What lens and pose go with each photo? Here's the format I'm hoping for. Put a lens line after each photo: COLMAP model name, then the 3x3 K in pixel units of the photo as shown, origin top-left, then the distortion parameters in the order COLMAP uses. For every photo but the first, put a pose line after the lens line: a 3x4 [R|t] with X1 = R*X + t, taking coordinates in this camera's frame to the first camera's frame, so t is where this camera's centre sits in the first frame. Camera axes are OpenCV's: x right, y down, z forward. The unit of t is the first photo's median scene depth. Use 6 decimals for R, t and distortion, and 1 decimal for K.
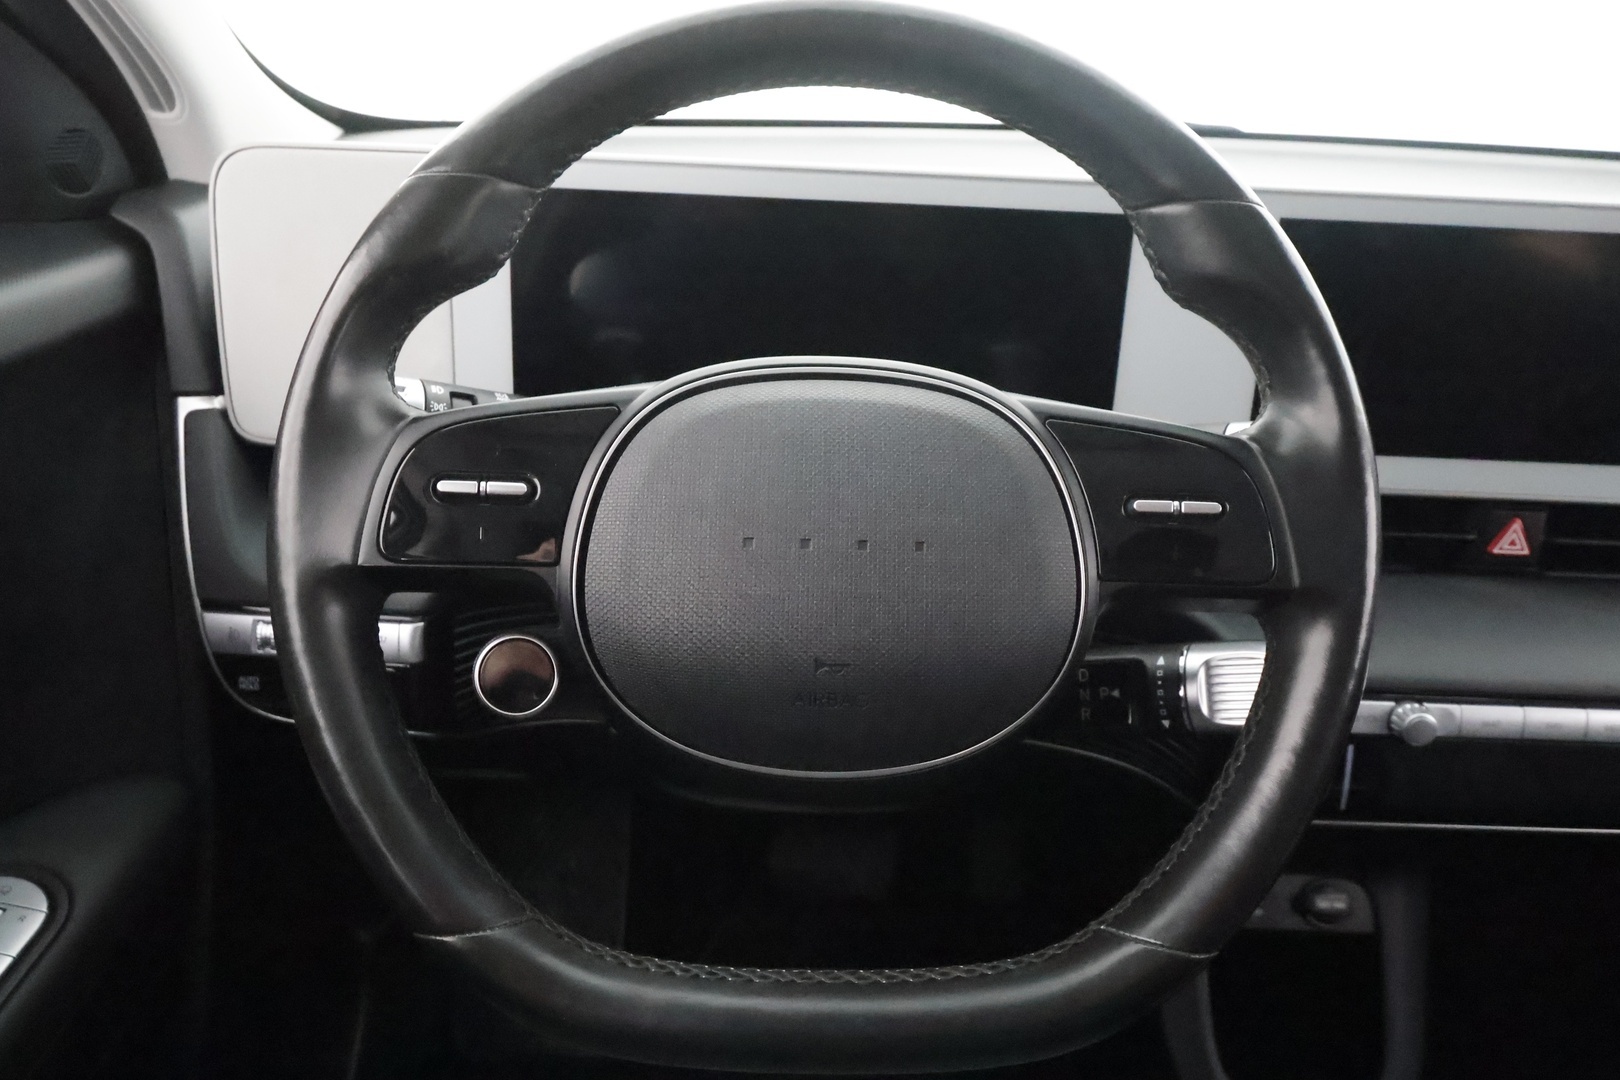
lens RADIAL K [[1173.3, 0, 799.5], [0, 1173.3, 544.9], [0, 0, 1]] dist [0.022399, -0.000400]
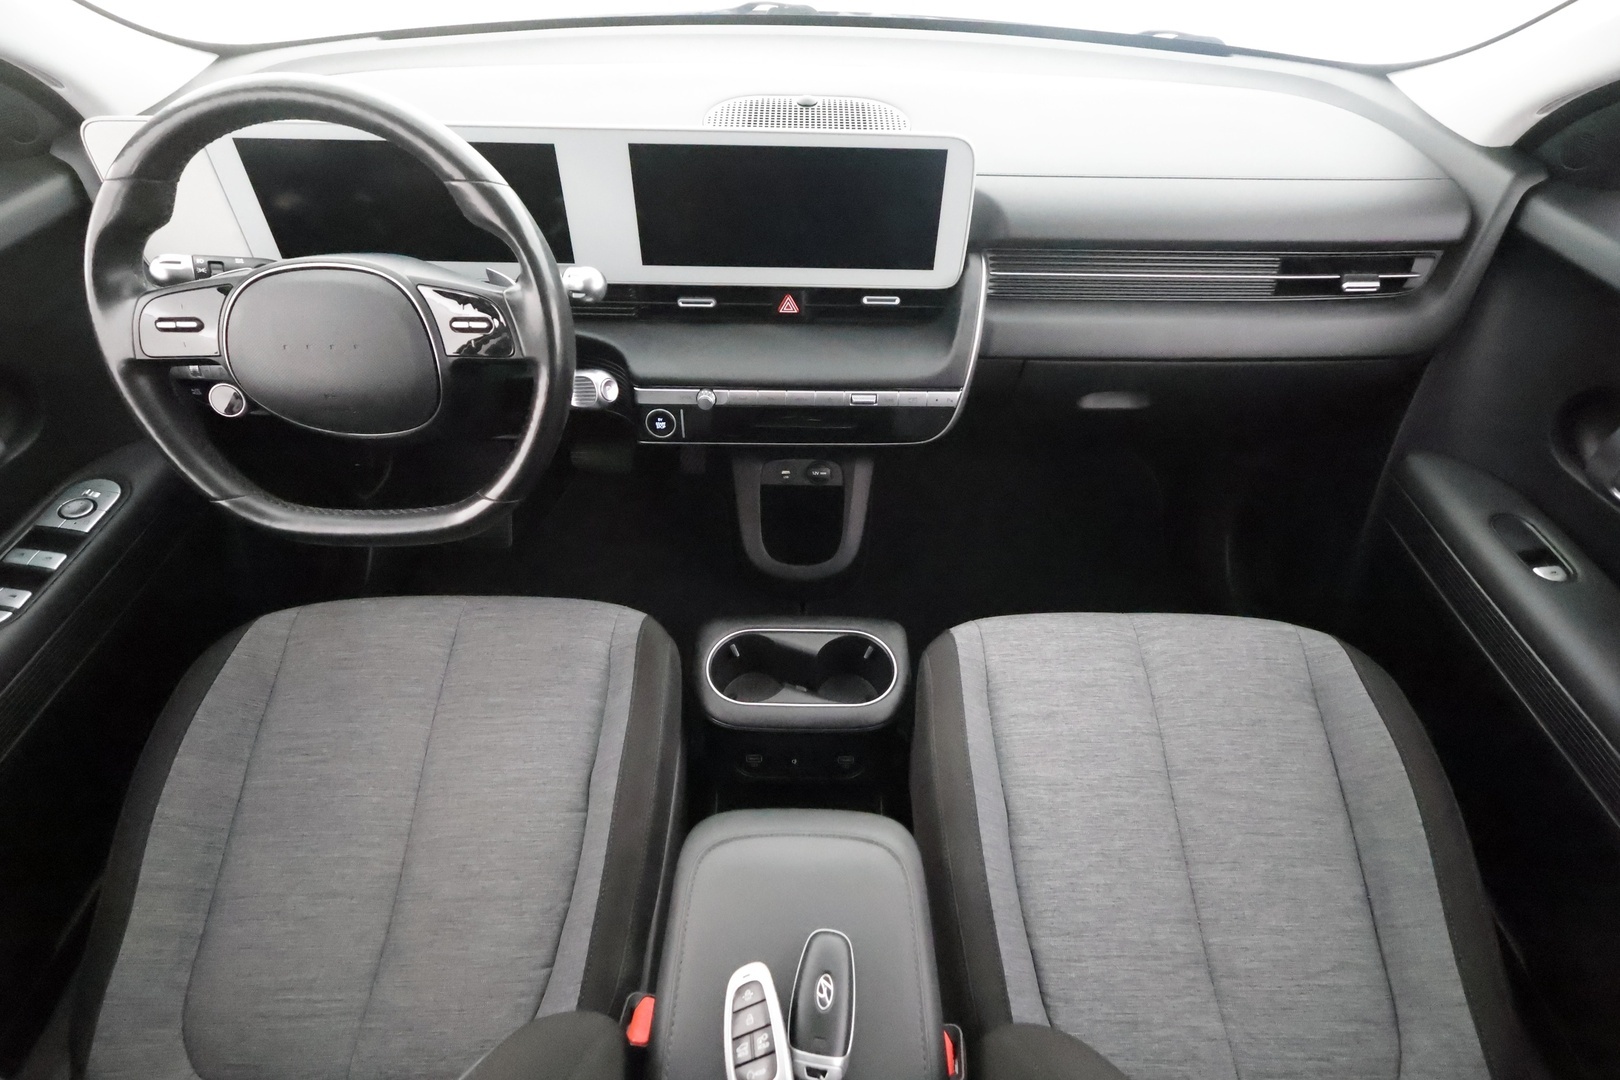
lens RADIAL K [[737.2, 0, 812.6], [0, 737.2, 537.3], [0, 0, 1]] dist [-0.004255, 0.000440]
pose [[0.999705, -0.022145, -0.009996, 0.826105], [0.024279, 0.926216, 0.376211, -0.143977], [0.000927, -0.376343, 0.926480, -0.441123]]
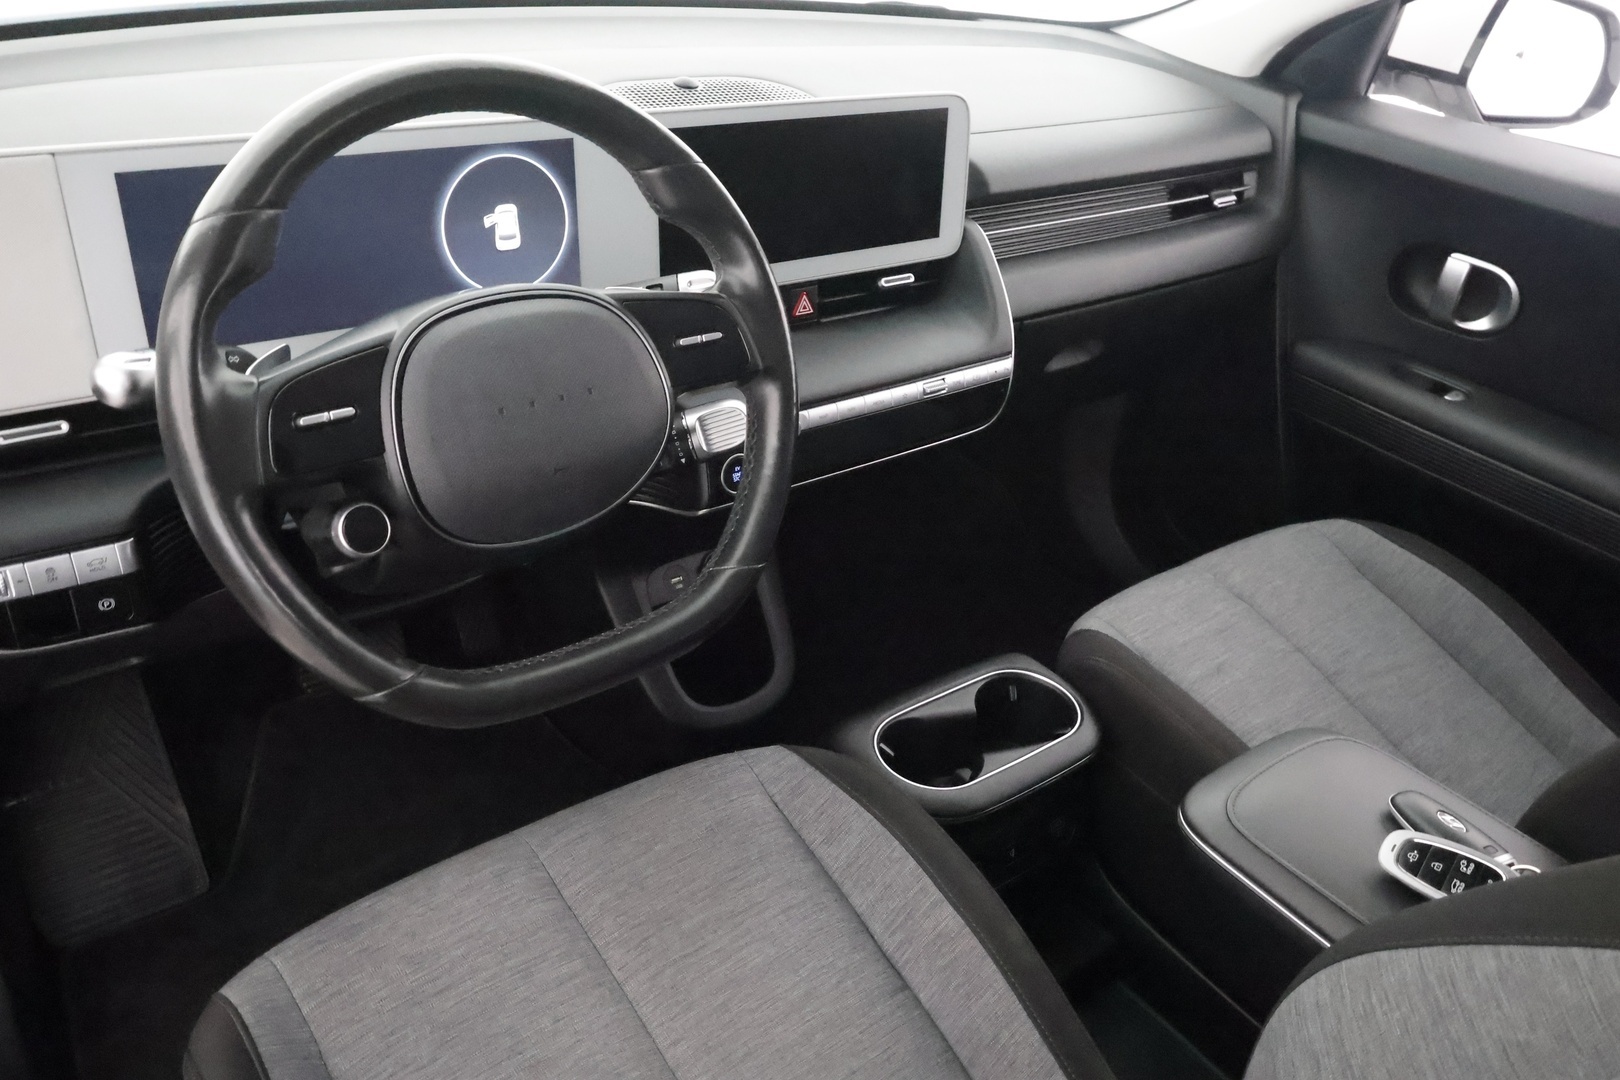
lens RADIAL K [[1241.1, 0, 811.2], [0, 1241.1, 539.2], [0, 0, 1]] dist [-0.004545, 0.019769]
pose [[0.784317, -0.288783, 0.549046, -0.562164], [0.186456, 0.953858, 0.235348, -0.127138], [-0.591677, -0.082214, 0.801972, -0.550044]]
